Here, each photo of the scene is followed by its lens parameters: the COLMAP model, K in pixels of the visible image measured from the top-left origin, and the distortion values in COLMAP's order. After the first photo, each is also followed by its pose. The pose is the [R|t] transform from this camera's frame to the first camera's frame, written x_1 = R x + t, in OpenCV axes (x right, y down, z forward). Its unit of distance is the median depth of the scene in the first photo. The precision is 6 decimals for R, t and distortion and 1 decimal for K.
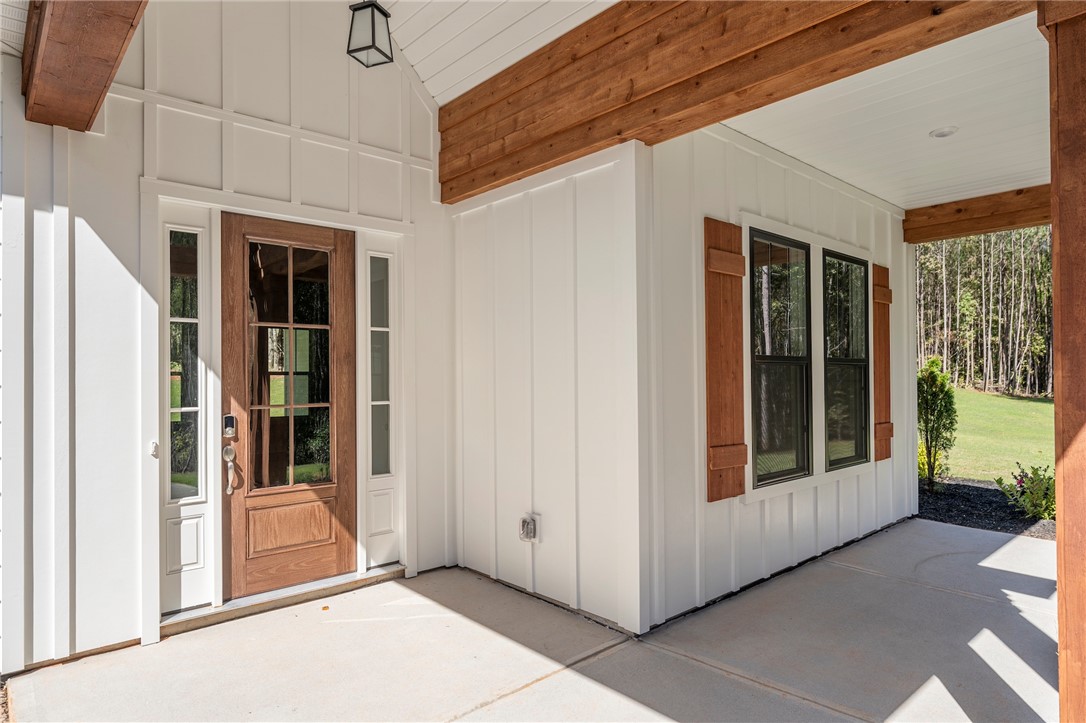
lens RADIAL K [[631.6, 0, 544.4], [0, 631.6, 370.8], [0, 0, 1]] dist [-0.003046, -0.001038]
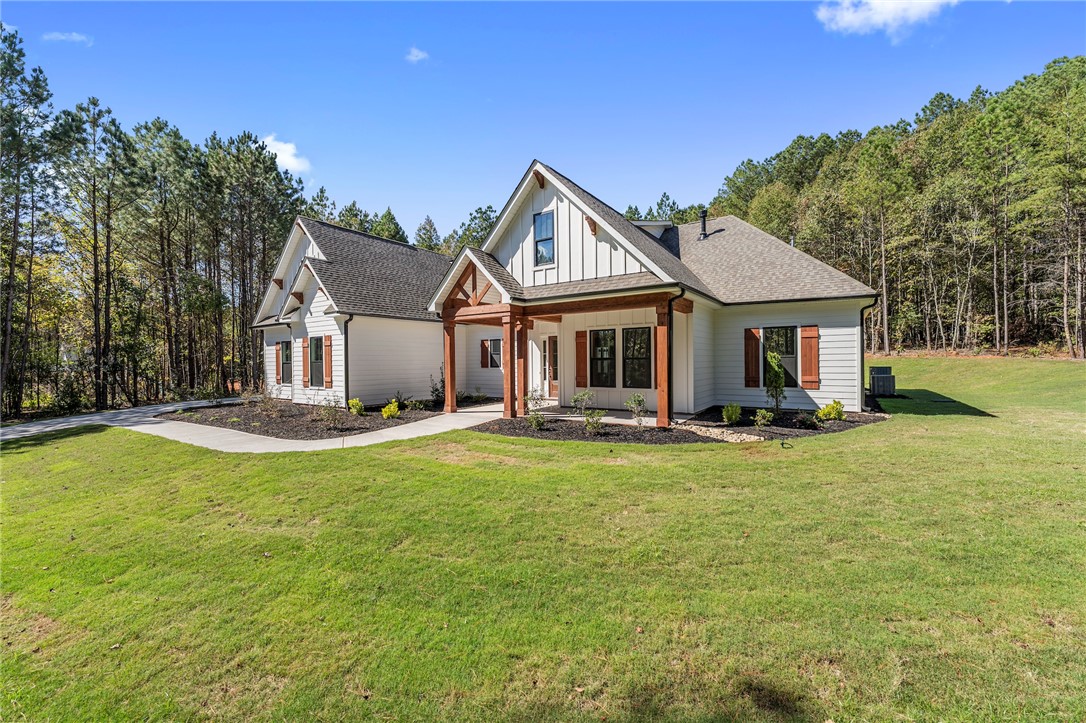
lens RADIAL K [[449.1, 0, 538.9], [0, 449.1, 360.6], [0, 0, 1]] dist [0.003058, 0.000235]
pose [[0.224177, 0.000683, -0.974548, 3.668130], [0.018879, 0.999809, 0.005043, -0.031522], [0.974365, -0.019529, 0.224122, -0.104937]]
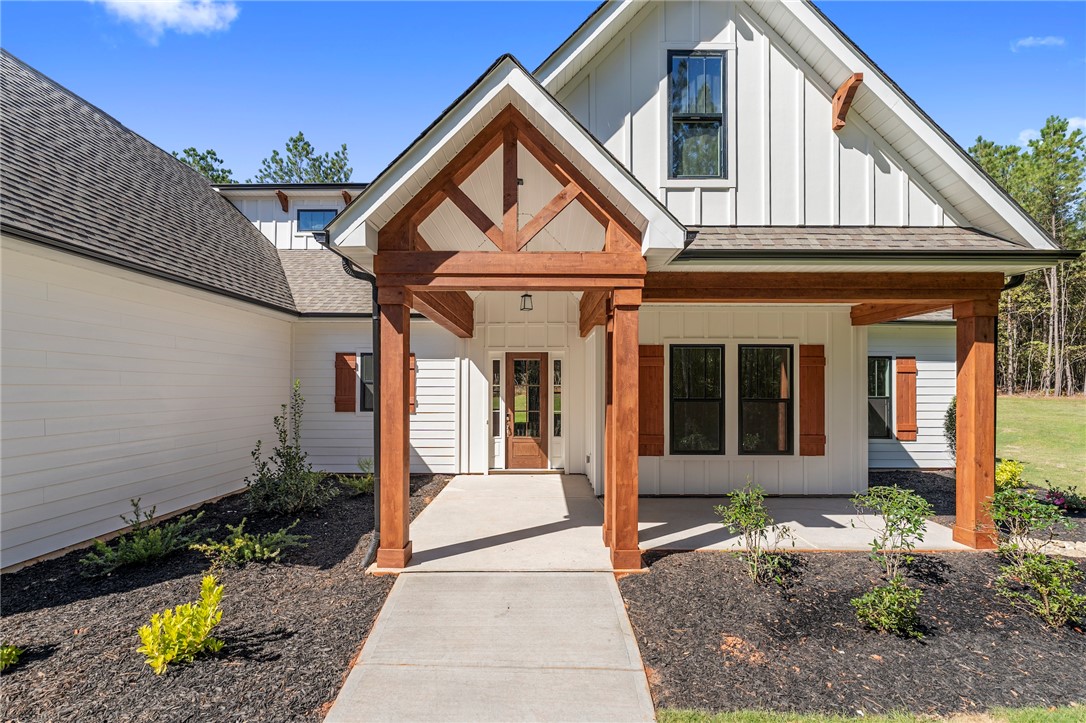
lens RADIAL K [[449.1, 0, 548.7], [0, 449.1, 380.7], [0, 0, 1]] dist [0.003058, 0.000235]
pose [[0.748577, -0.001756, -0.663046, 1.182012], [-0.000115, 0.999996, -0.002779, -0.091160], [0.663048, 0.002157, 0.748574, -0.607339]]
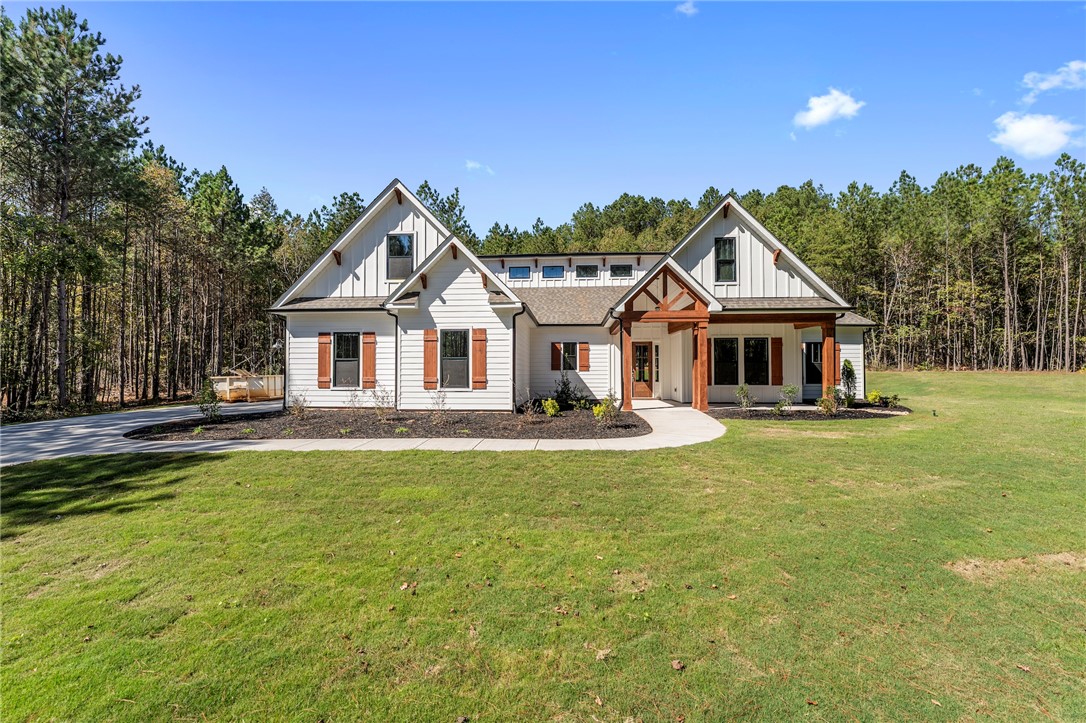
lens RADIAL K [[449.1, 0, 543.2], [0, 449.1, 362.6], [0, 0, 1]] dist [0.003058, 0.000235]
pose [[0.704800, -0.011983, -0.709305, 2.214338], [0.003340, 0.999902, -0.013574, 0.042420], [0.709399, 0.007198, 0.704771, -3.050487]]
